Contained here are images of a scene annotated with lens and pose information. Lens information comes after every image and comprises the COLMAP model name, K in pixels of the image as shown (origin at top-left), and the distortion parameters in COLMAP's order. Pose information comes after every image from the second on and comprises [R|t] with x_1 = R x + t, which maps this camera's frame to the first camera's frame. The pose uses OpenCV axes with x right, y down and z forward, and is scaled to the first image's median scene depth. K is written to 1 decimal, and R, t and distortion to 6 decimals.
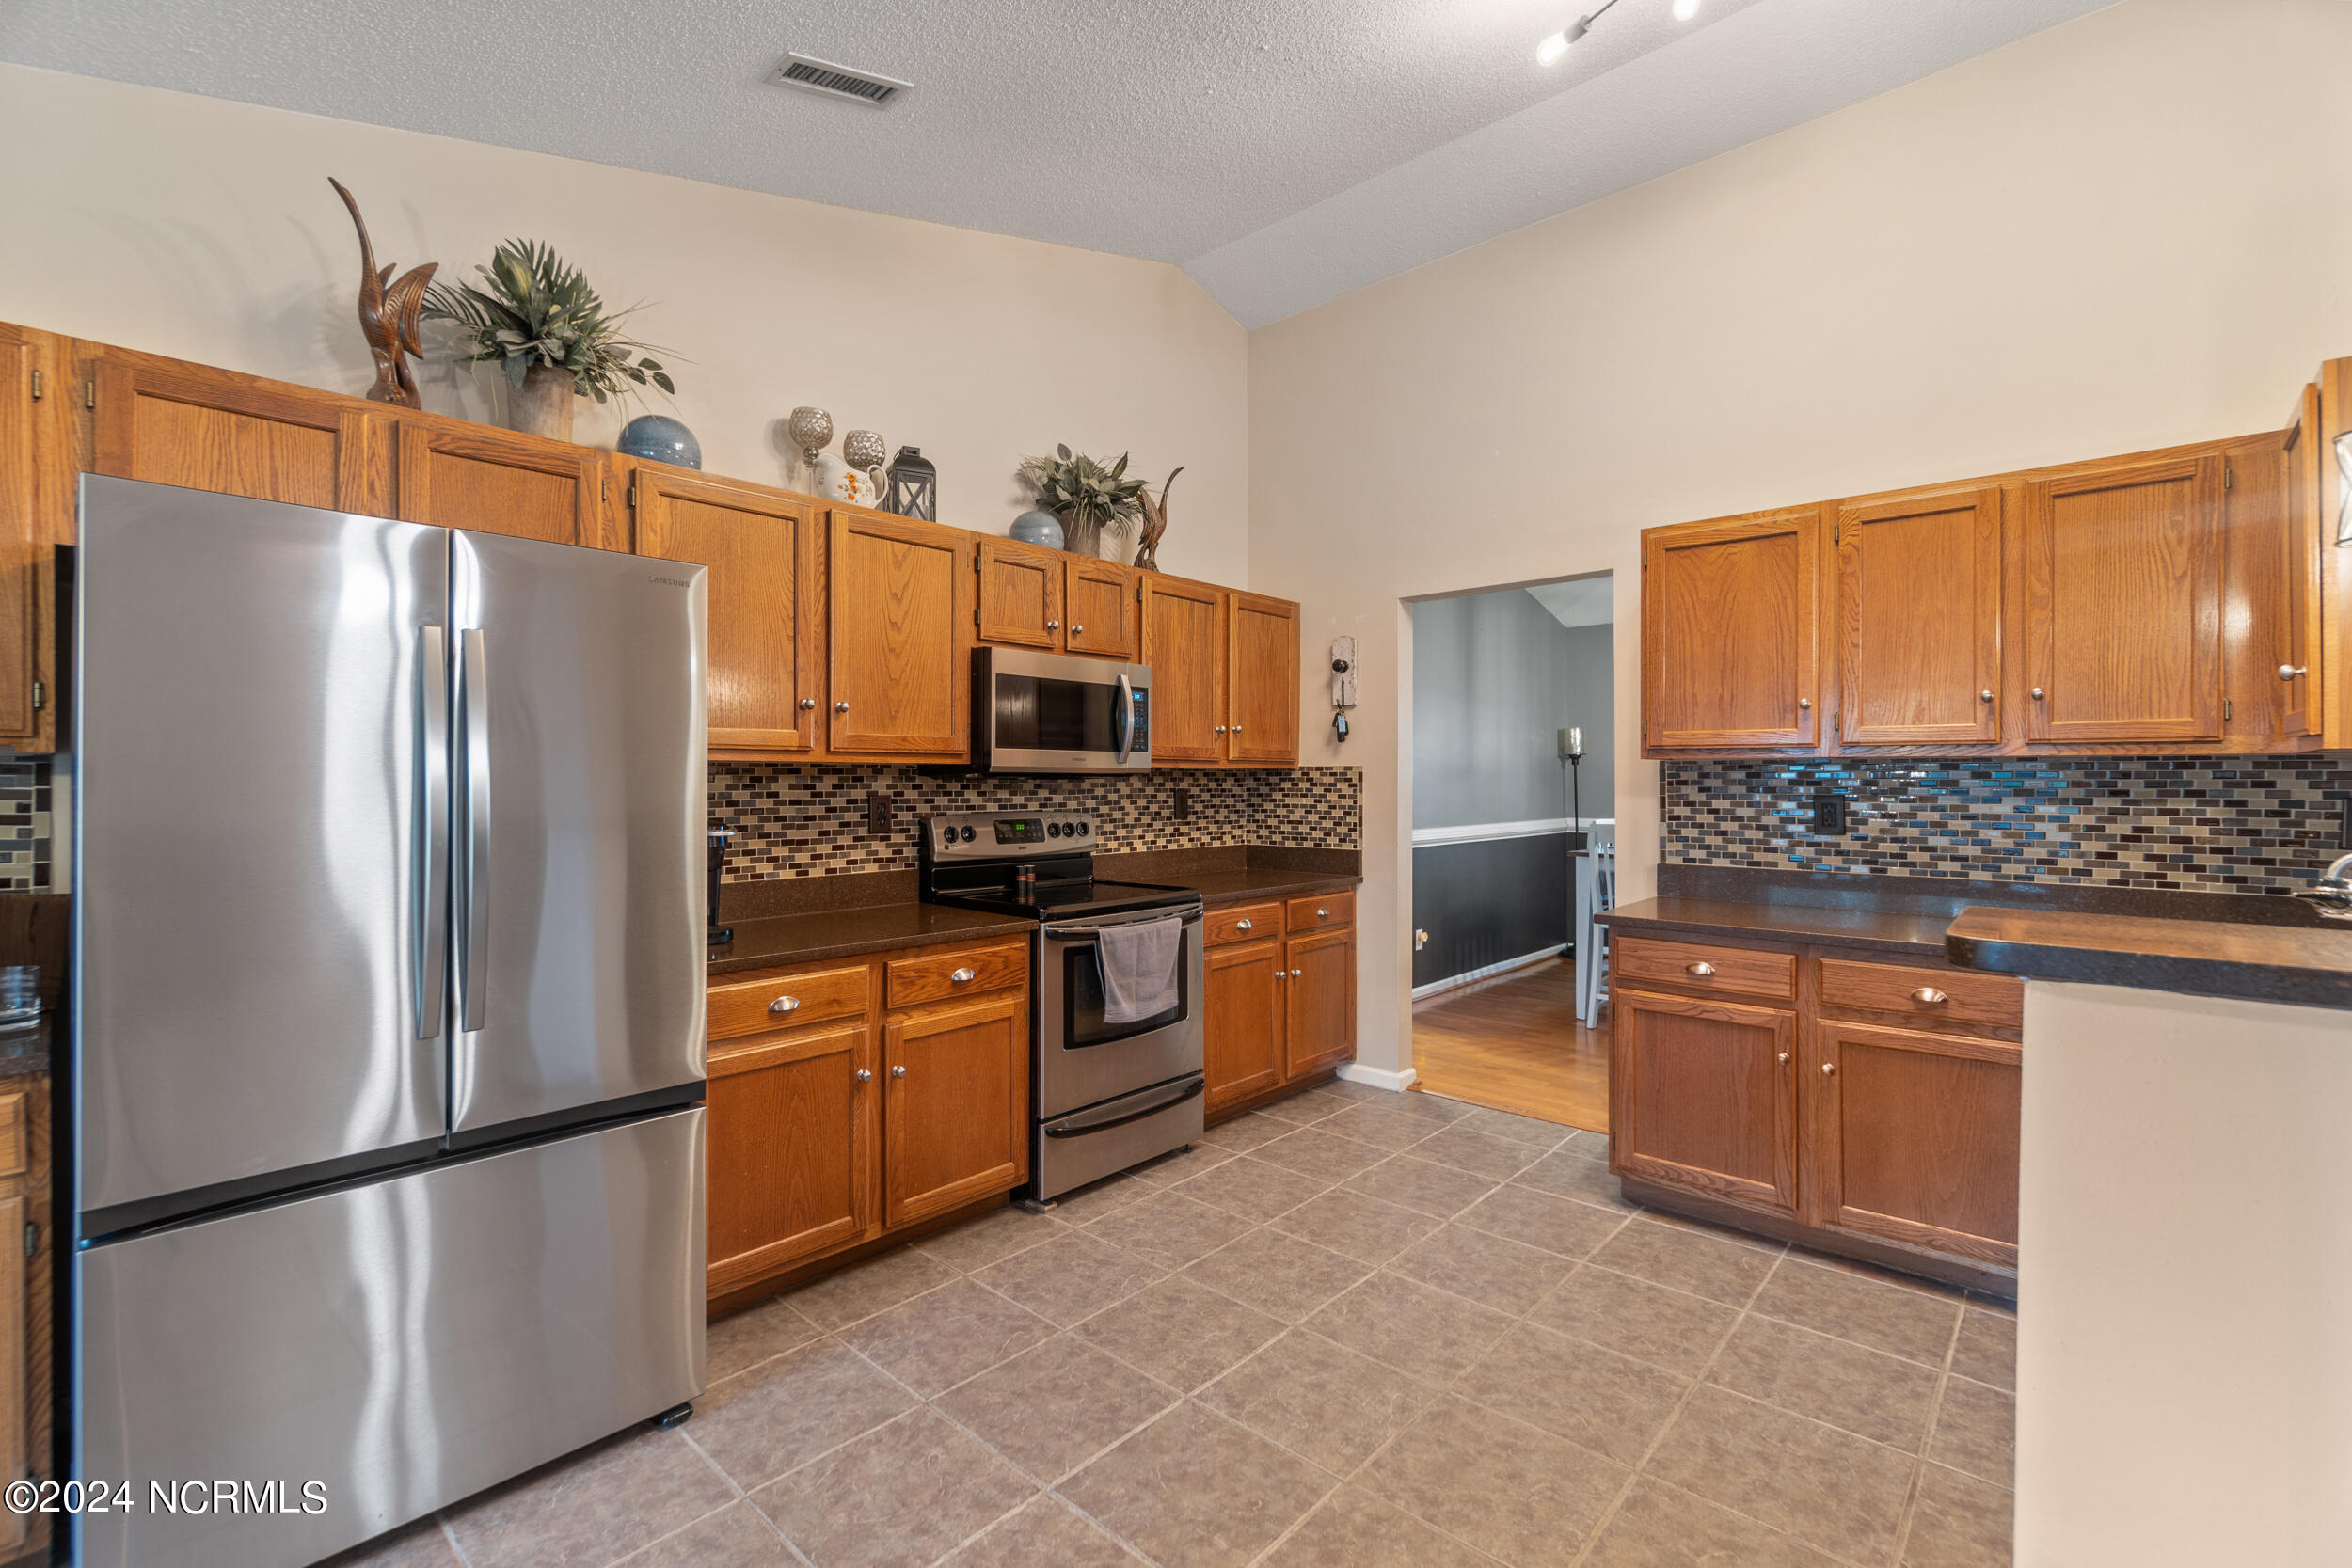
lens RADIAL K [[1024.6, 0, 1153.5], [0, 1024.6, 768.8], [0, 0, 1]] dist [-0.005995, 0.000651]
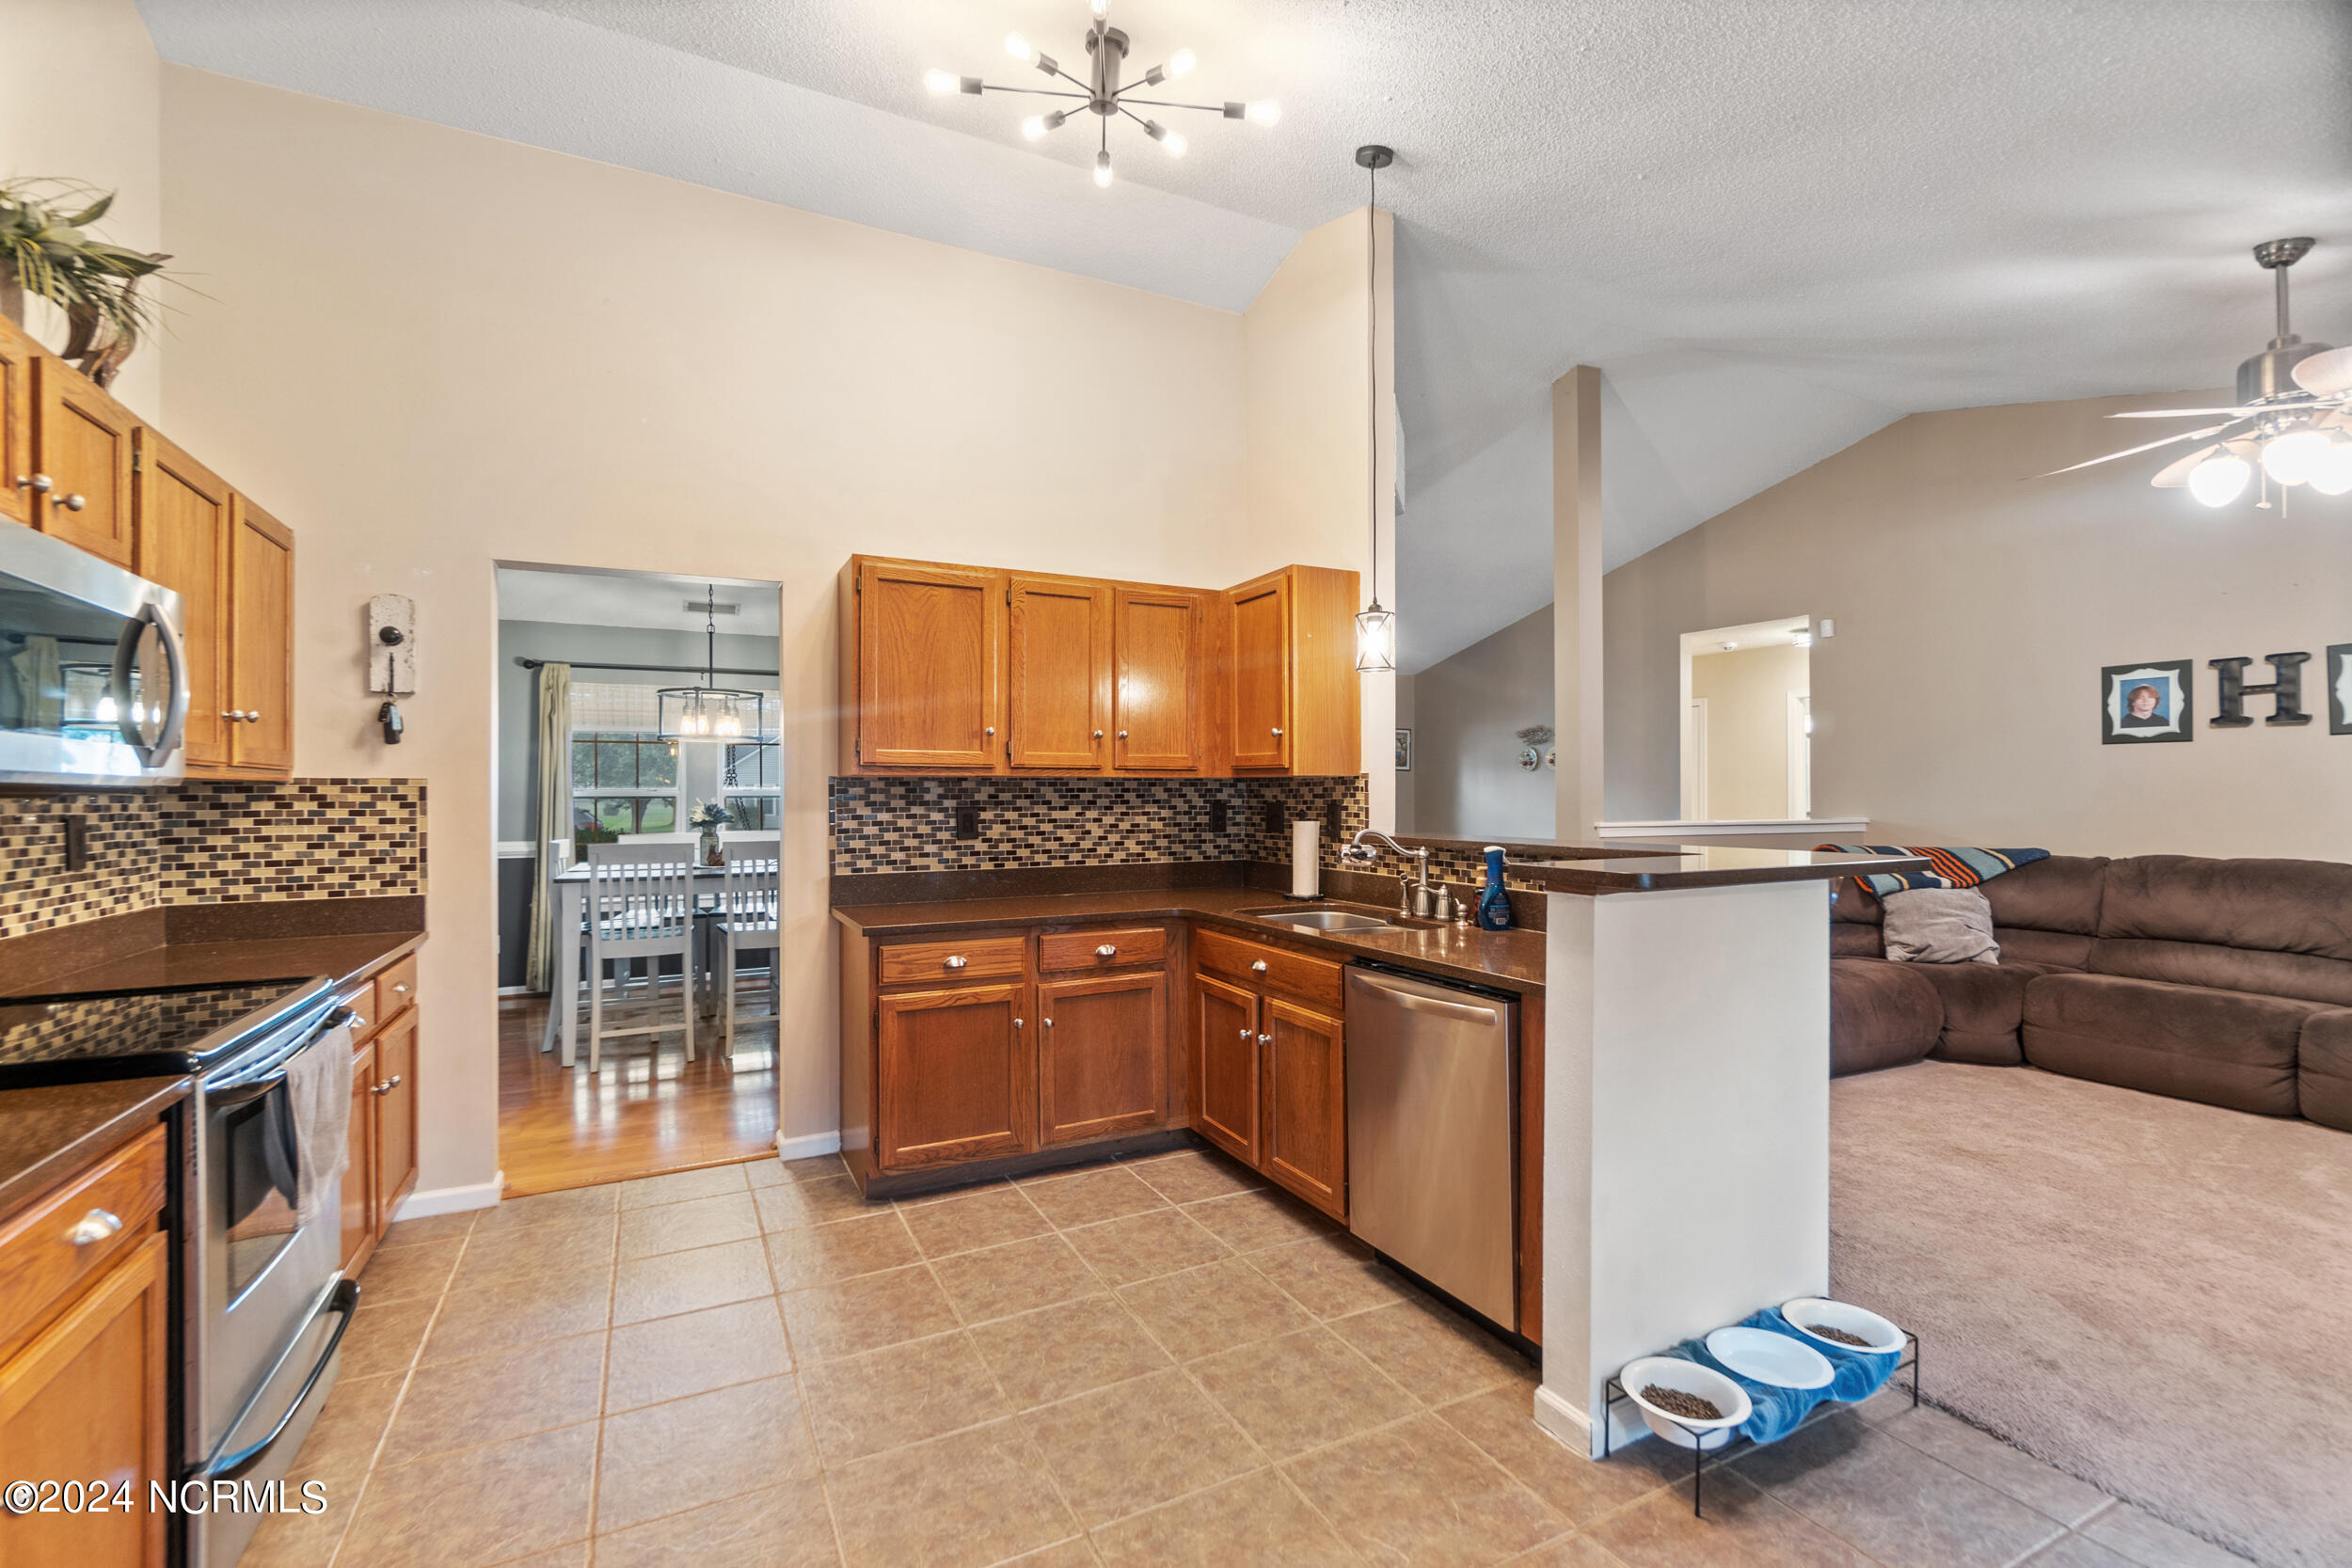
lens RADIAL K [[1024.6, 0, 1156.6], [0, 1024.6, 784.4], [0, 0, 1]] dist [-0.005995, 0.000651]
pose [[0.349937, 0.006413, 0.936751, -0.398973], [-0.003600, 0.999978, -0.005501, 0.004961], [-0.936766, -0.001447, 0.349952, 0.357849]]
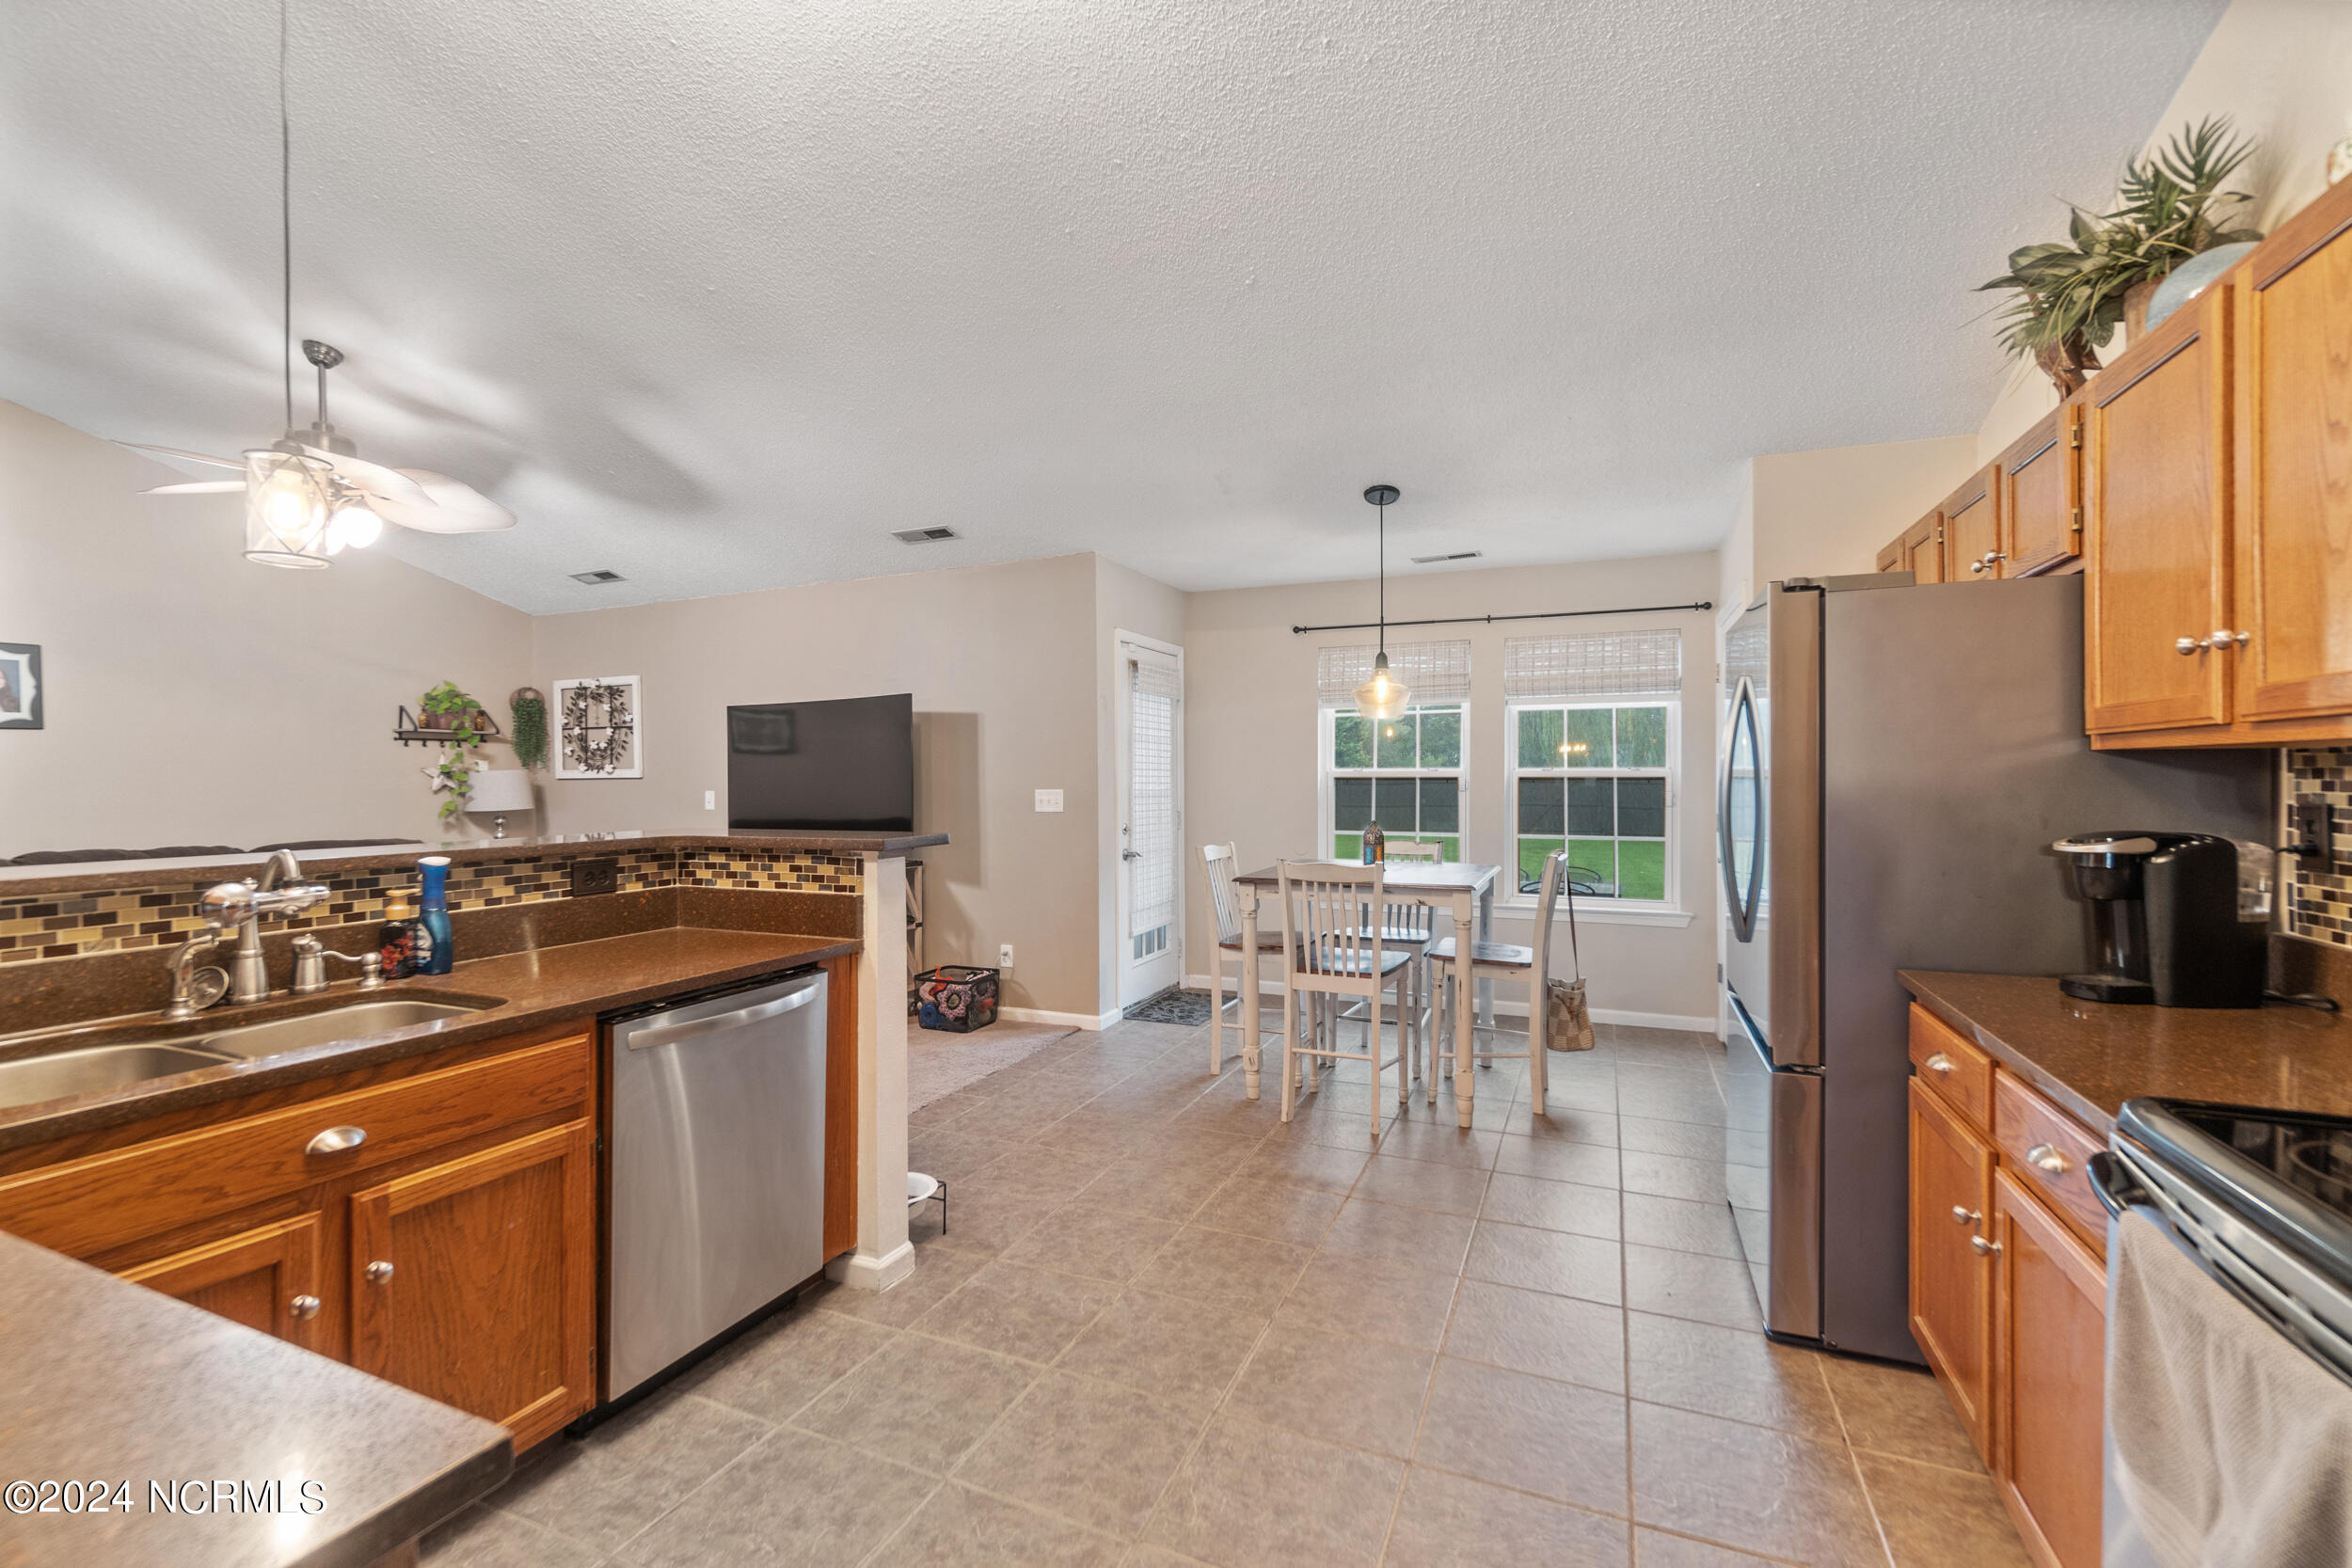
lens RADIAL K [[1024.6, 0, 1162.7], [0, 1024.6, 790.8], [0, 0, 1]] dist [-0.005995, 0.000651]
pose [[-0.941473, 0.010445, -0.336926, 0.356767], [0.007982, 0.999930, 0.008693, 0.009545], [0.336993, 0.005495, -0.941491, 1.184683]]
